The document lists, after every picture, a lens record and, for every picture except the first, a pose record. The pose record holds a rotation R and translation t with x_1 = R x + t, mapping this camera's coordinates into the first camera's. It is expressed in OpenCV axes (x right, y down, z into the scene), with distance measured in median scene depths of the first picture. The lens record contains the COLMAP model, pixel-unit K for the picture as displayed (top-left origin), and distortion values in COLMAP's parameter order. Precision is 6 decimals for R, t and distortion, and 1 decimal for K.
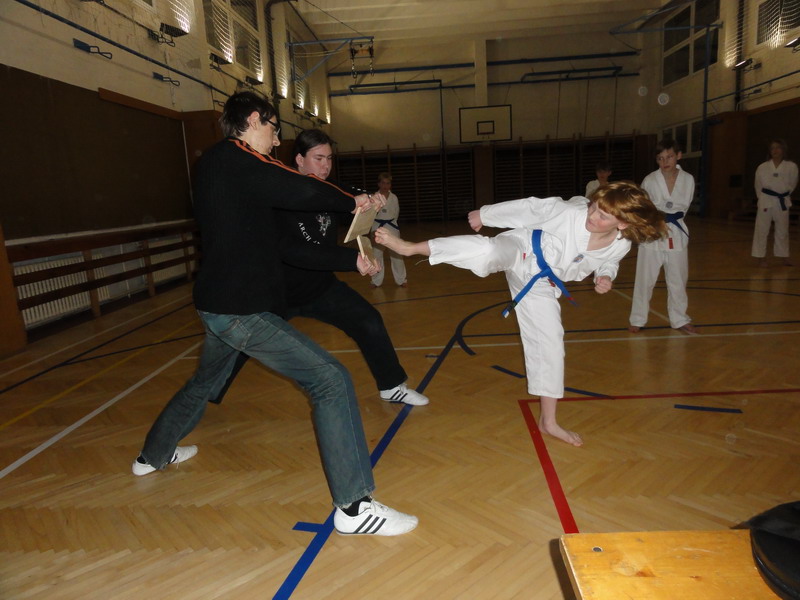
lens RADIAL K [[564.1, 0, 406.6], [0, 564.1, 290.2], [0, 0, 1]] dist [0.002380, 0.000551]
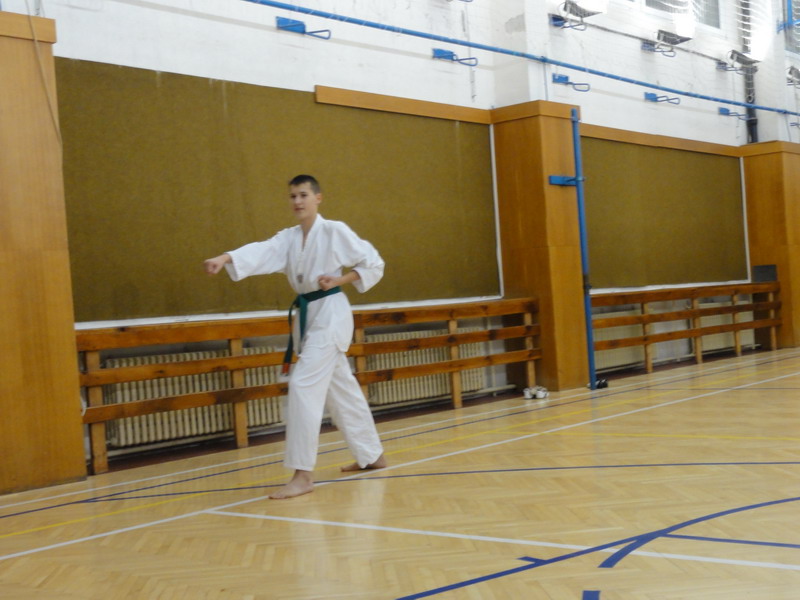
lens RADIAL K [[1167.2, 0, 406.0], [0, 1167.2, 299.6], [0, 0, 1]] dist [-0.005805, 0.036598]
pose [[0.800231, 0.007147, -0.599650, 0.107666], [-0.087503, 0.990619, -0.104966, 0.001538], [0.593274, 0.136468, 0.793349, 0.021293]]
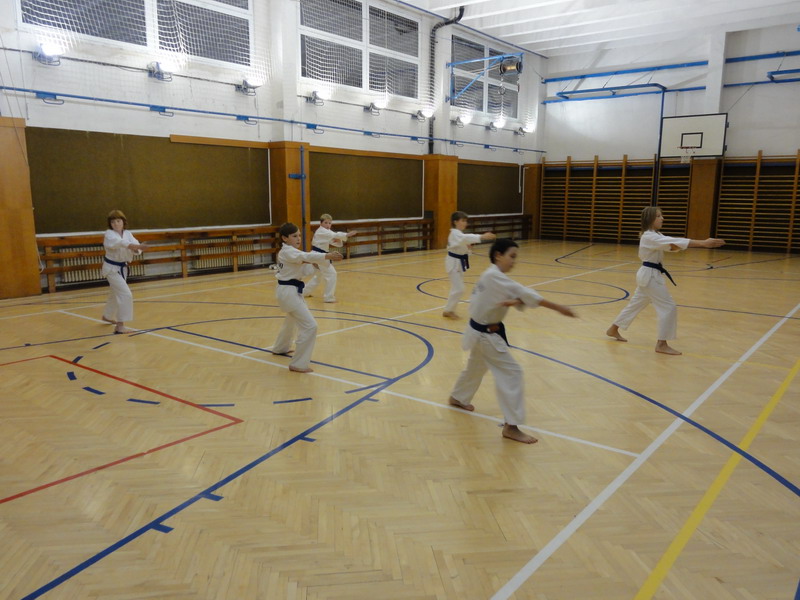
lens RADIAL K [[626.3, 0, 399.7], [0, 626.3, 301.9], [0, 0, 1]] dist [-0.000757, 0.002282]
pose [[0.814191, 0.159944, -0.558132, 0.324368], [-0.152126, 0.986490, 0.060780, -0.039007], [0.560313, 0.035420, 0.827523, -0.006691]]
